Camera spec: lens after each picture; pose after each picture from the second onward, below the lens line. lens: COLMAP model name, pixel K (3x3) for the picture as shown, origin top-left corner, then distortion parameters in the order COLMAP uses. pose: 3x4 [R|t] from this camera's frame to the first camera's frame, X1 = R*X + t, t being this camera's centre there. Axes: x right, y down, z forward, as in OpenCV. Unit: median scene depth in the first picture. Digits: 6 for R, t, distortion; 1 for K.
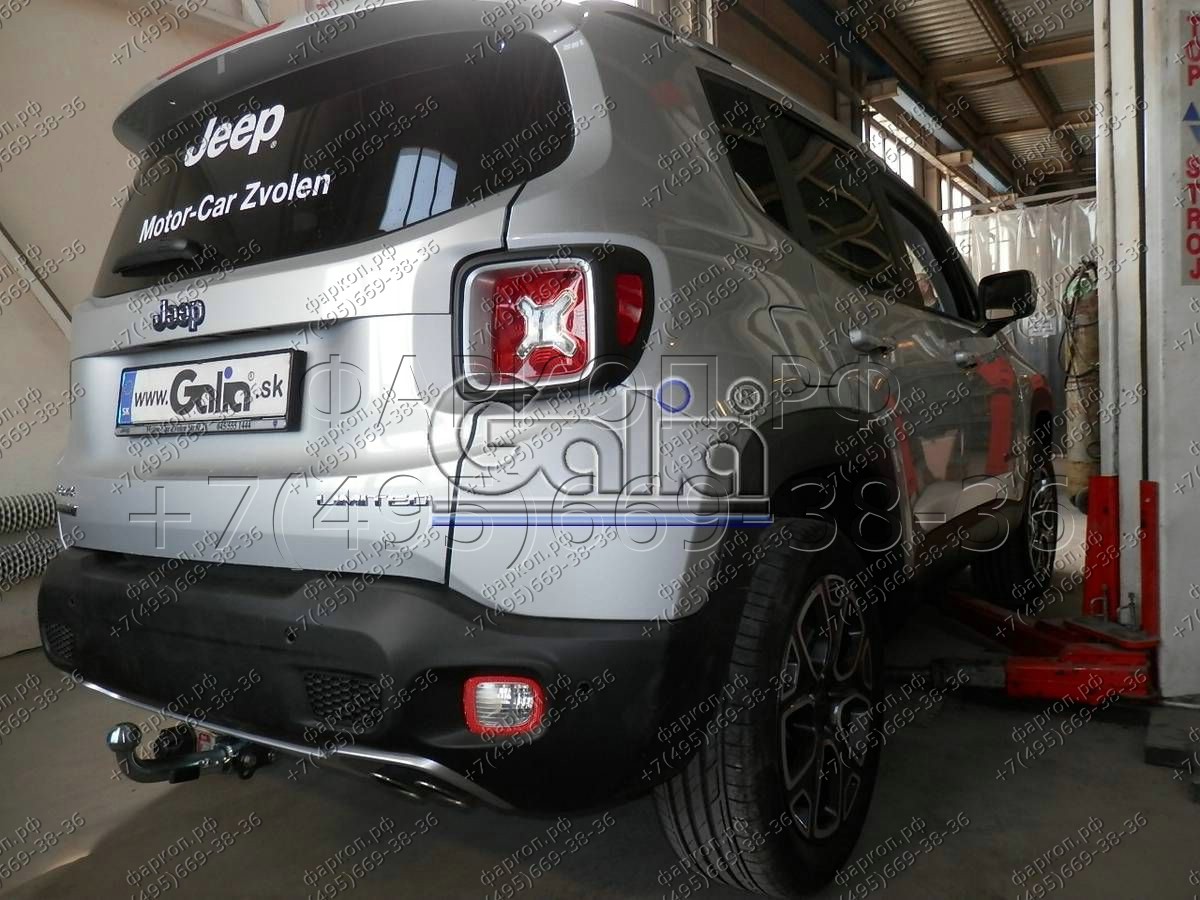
lens RADIAL K [[894.0, 0, 601.6], [0, 894.0, 449.9], [0, 0, 1]] dist [0.004569, 0.003192]
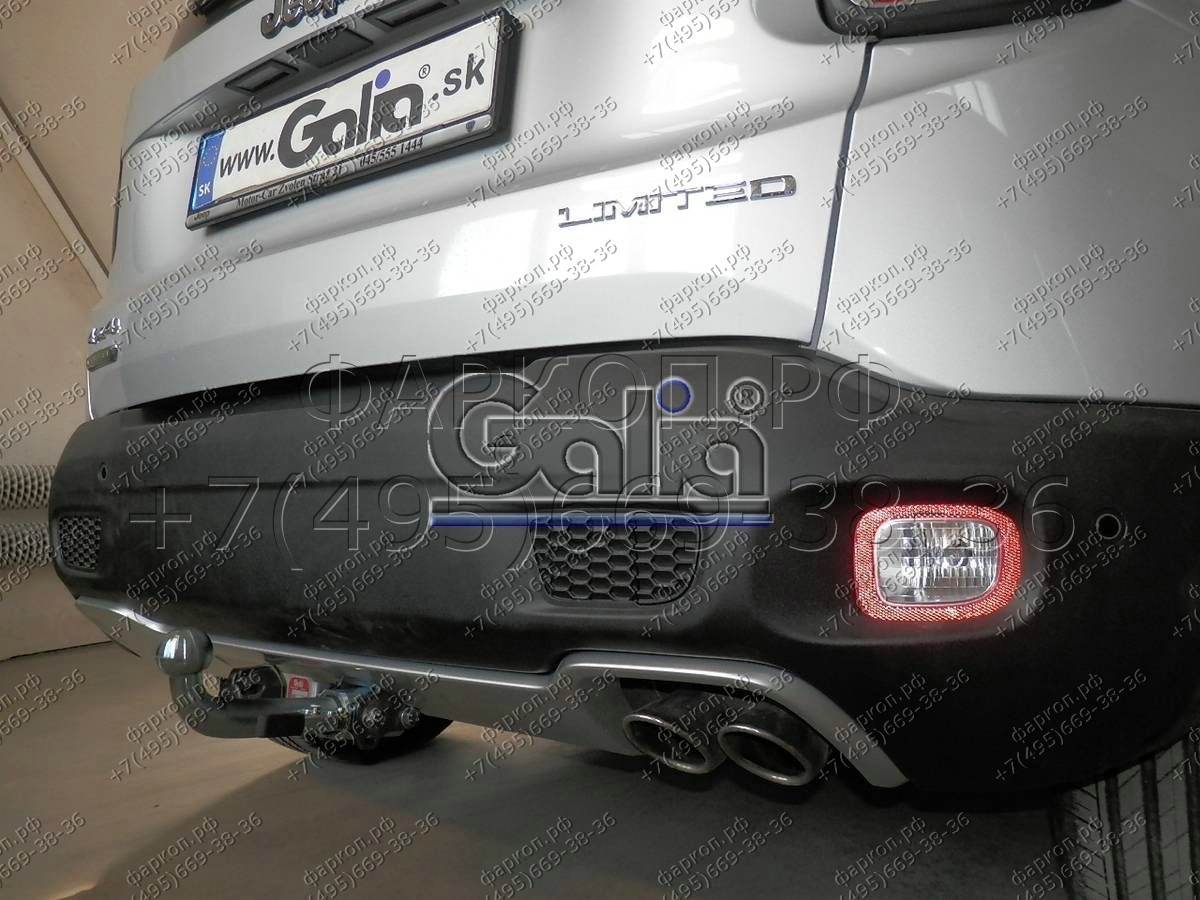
lens RADIAL K [[894.0, 0, 601.7], [0, 894.0, 447.9], [0, 0, 1]] dist [0.004569, 0.003192]
pose [[0.999606, 0.025858, -0.010923, -0.242879], [-0.026701, 0.995951, -0.085836, 0.216211], [0.008659, 0.086093, 0.996249, 0.385479]]
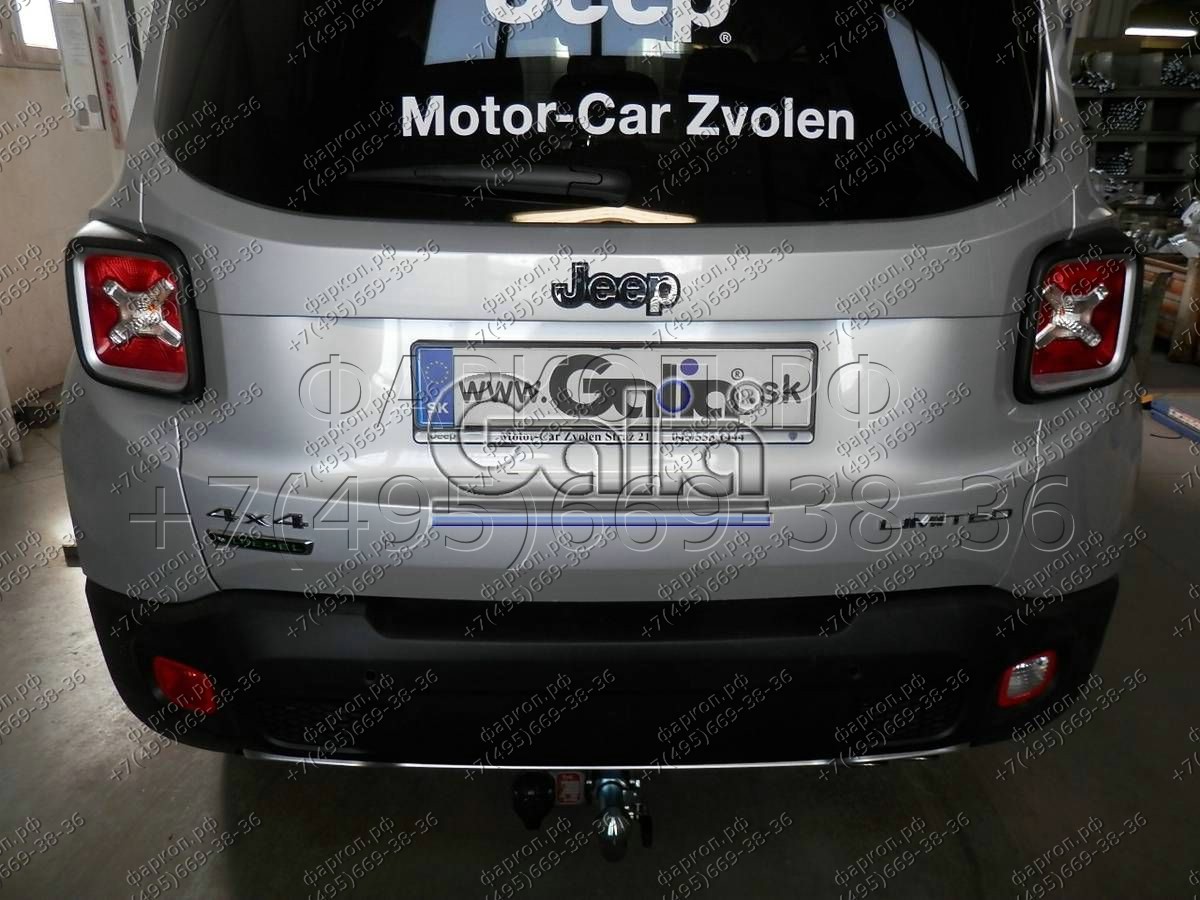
lens RADIAL K [[894.0, 0, 598.2], [0, 894.0, 451.0], [0, 0, 1]] dist [0.004569, 0.003192]
pose [[0.811991, -0.154809, 0.562766, -0.894427], [-0.018161, 0.957016, 0.289466, -0.230122], [-0.583388, -0.245264, 0.774277, 0.426795]]
